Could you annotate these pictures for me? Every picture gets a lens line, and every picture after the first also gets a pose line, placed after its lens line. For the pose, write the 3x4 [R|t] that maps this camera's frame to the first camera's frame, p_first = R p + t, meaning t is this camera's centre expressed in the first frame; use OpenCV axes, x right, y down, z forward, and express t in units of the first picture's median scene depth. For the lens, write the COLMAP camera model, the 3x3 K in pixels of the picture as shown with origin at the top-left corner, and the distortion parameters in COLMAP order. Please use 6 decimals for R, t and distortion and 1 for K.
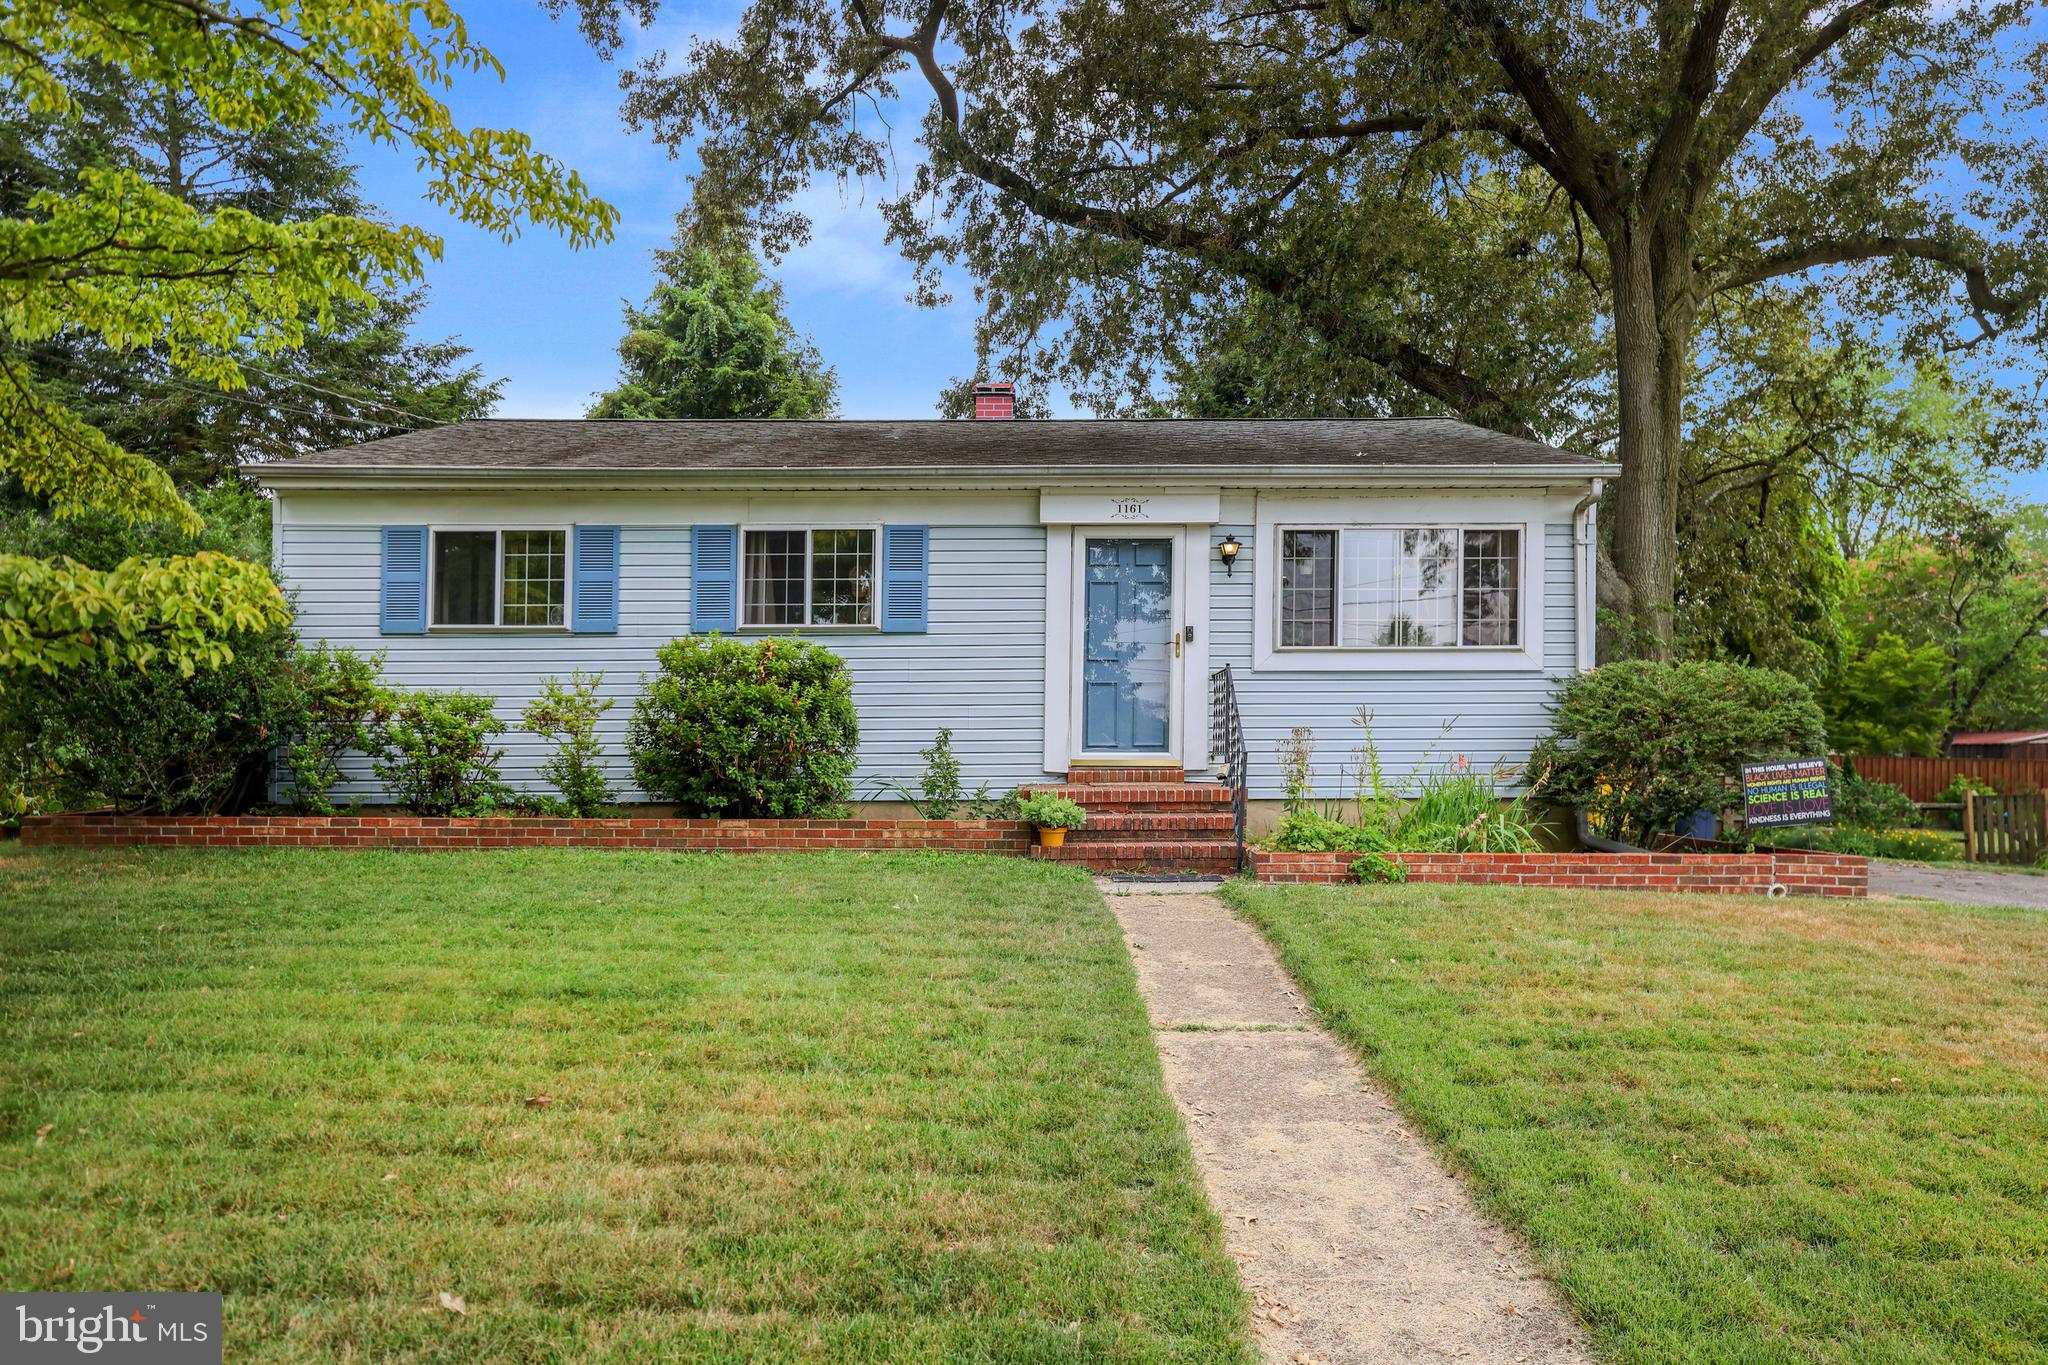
lens RADIAL K [[1373.8, 0, 1147.2], [0, 1373.8, 684.8], [0, 0, 1]] dist [0.013937, 0.006587]
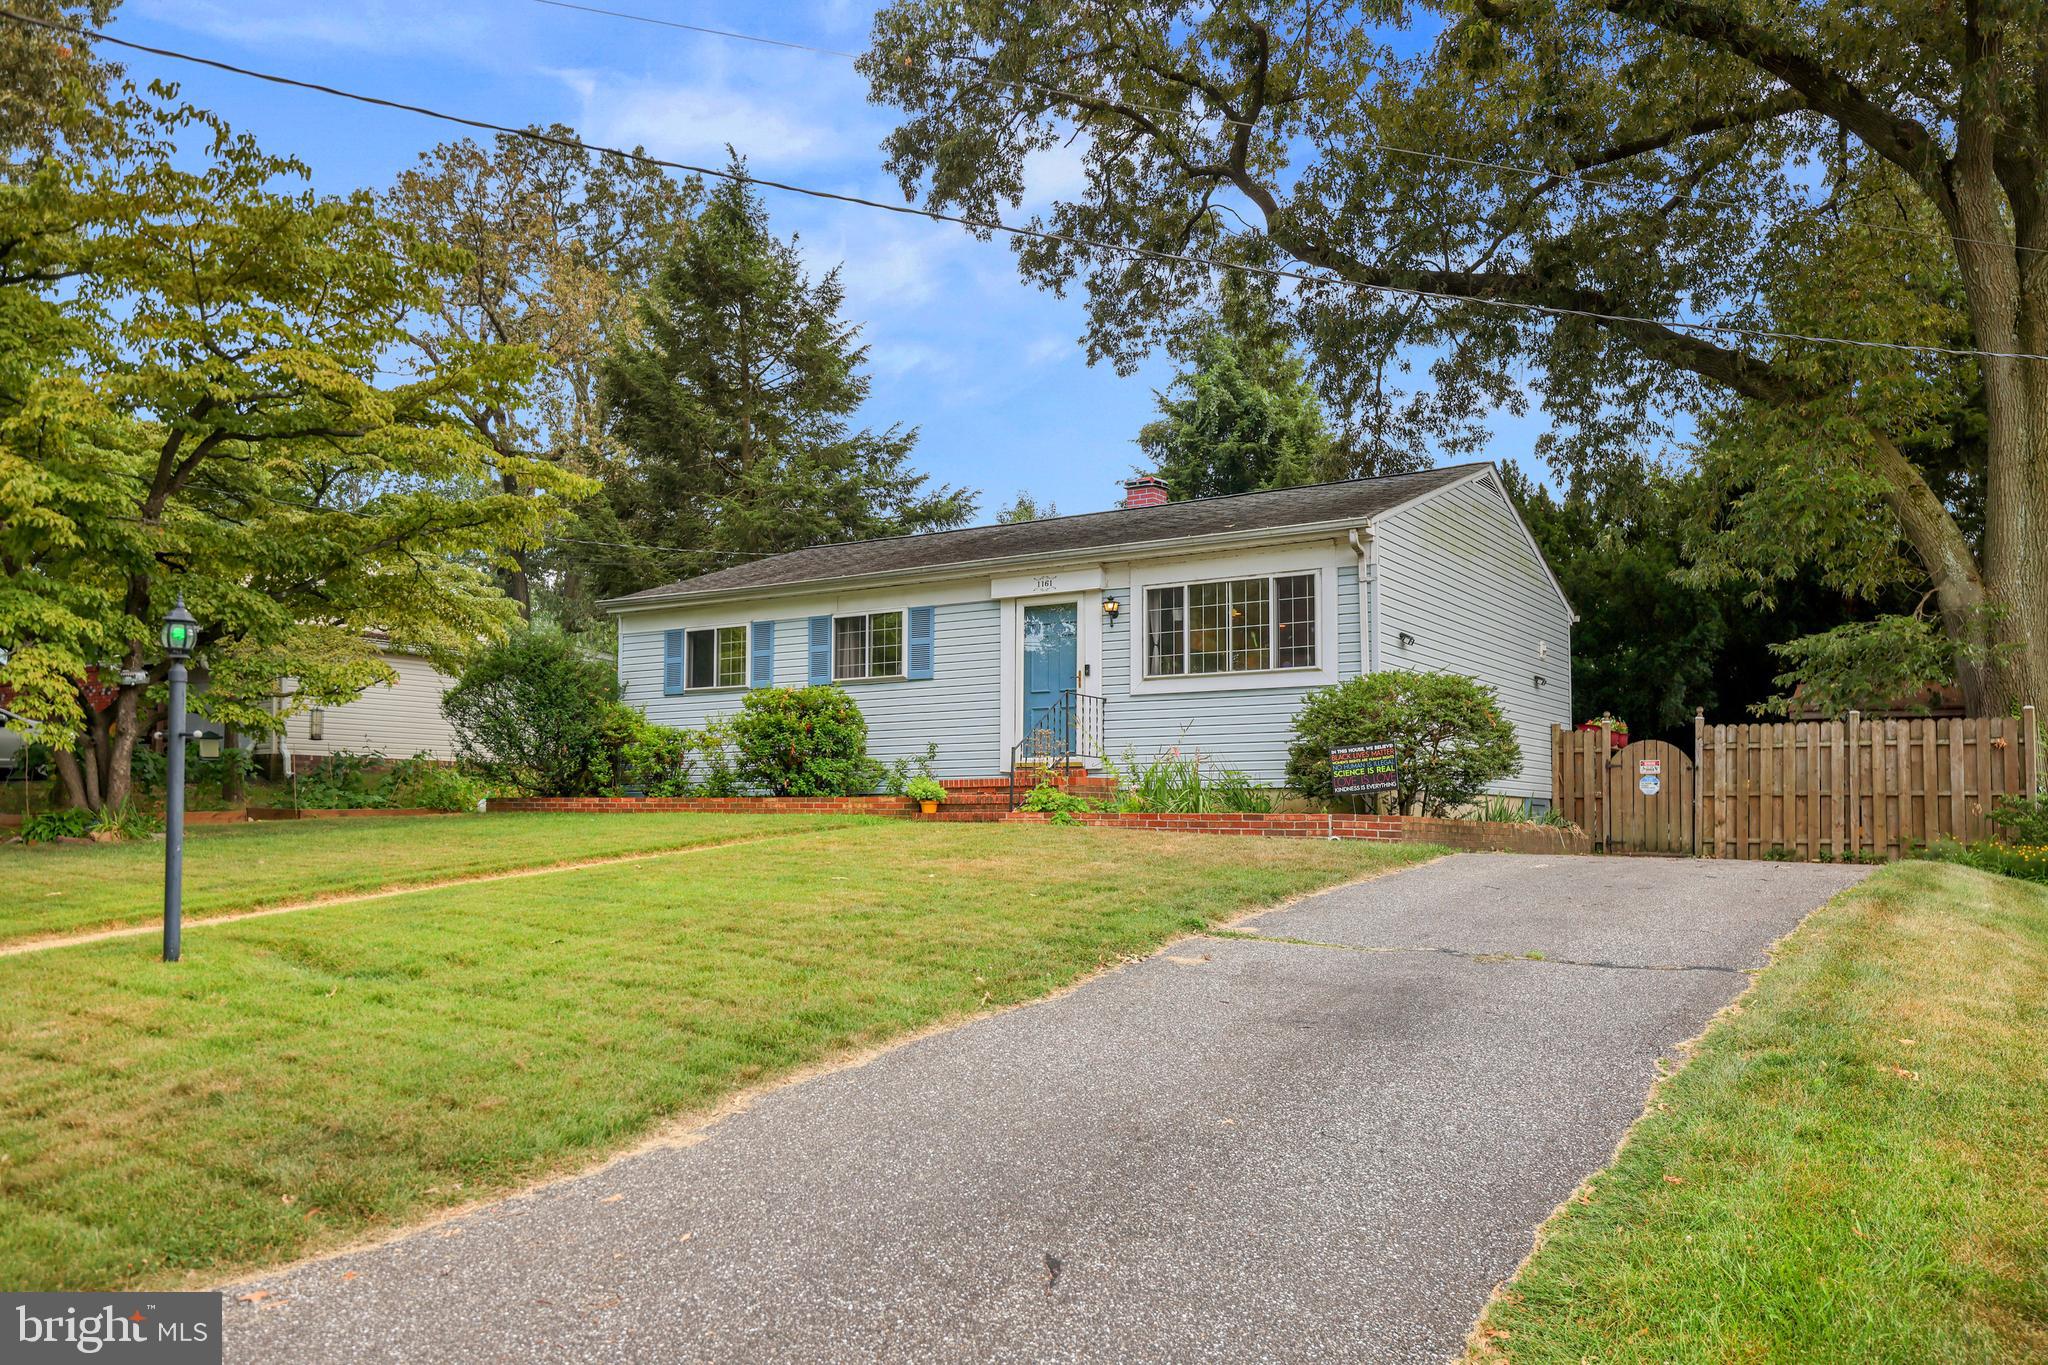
lens RADIAL K [[1535.7, 0, 1023.0], [0, 1535.7, 690.4], [0, 0, 1]] dist [0.000911, 0.000148]
pose [[0.843074, -0.044194, -0.535979, 0.793317], [0.021261, 0.998578, -0.048895, 0.055971], [0.537378, 0.029826, 0.842814, -0.321241]]
